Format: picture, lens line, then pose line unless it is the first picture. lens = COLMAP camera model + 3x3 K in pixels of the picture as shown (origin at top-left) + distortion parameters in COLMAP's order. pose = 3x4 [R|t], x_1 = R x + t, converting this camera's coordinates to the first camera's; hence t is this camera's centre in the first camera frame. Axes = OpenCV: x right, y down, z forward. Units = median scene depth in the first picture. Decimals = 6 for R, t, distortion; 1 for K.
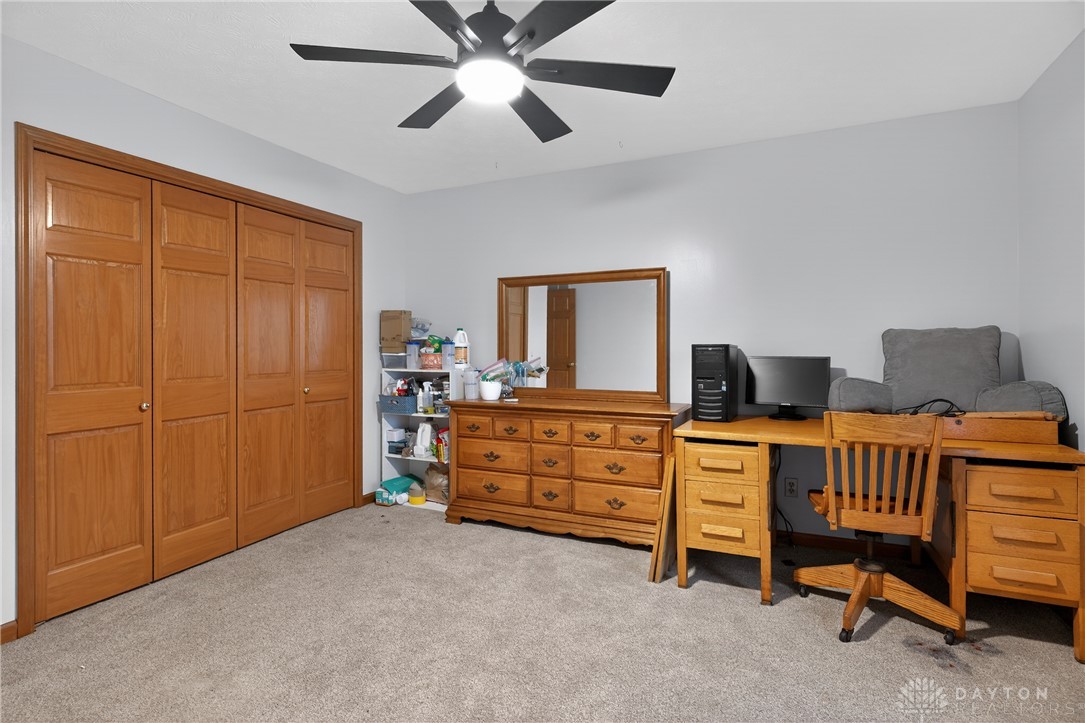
lens RADIAL K [[522.5, 0, 528.9], [0, 522.5, 338.6], [0, 0, 1]] dist [0.002083, -0.000908]
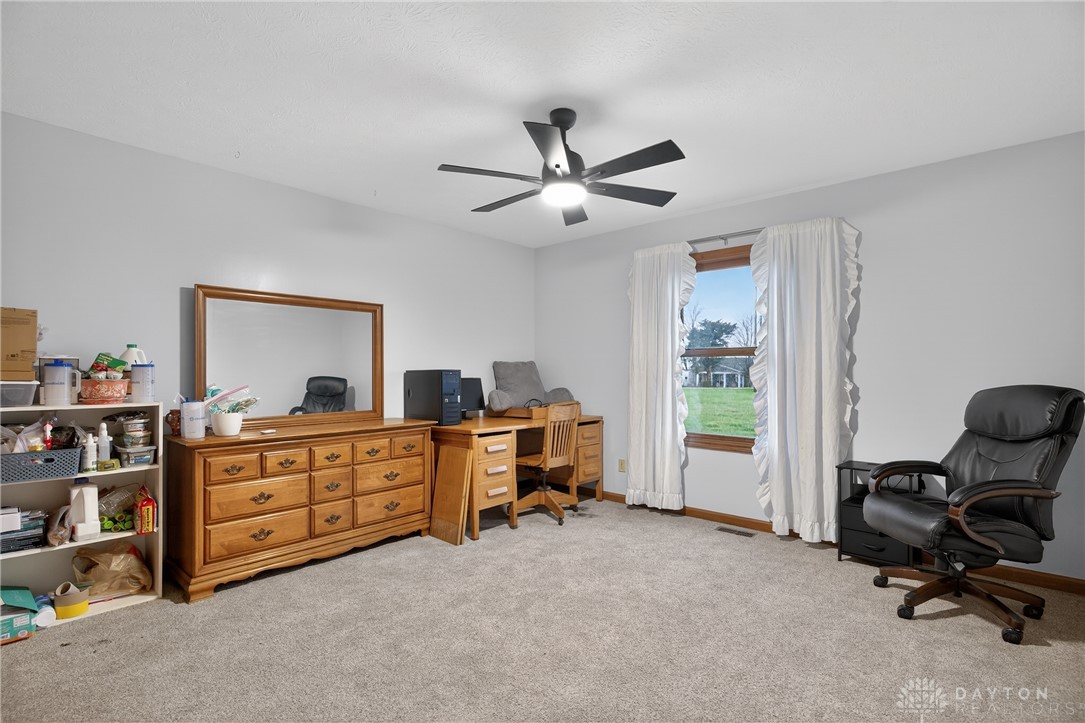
lens RADIAL K [[522.5, 0, 533.4], [0, 522.5, 357.8], [0, 0, 1]] dist [0.002083, -0.000908]
pose [[0.301772, 0.025552, 0.953038, -0.817286], [-0.019864, 0.999592, -0.020511, 0.003013], [-0.953173, -0.012741, 0.302157, 0.334775]]
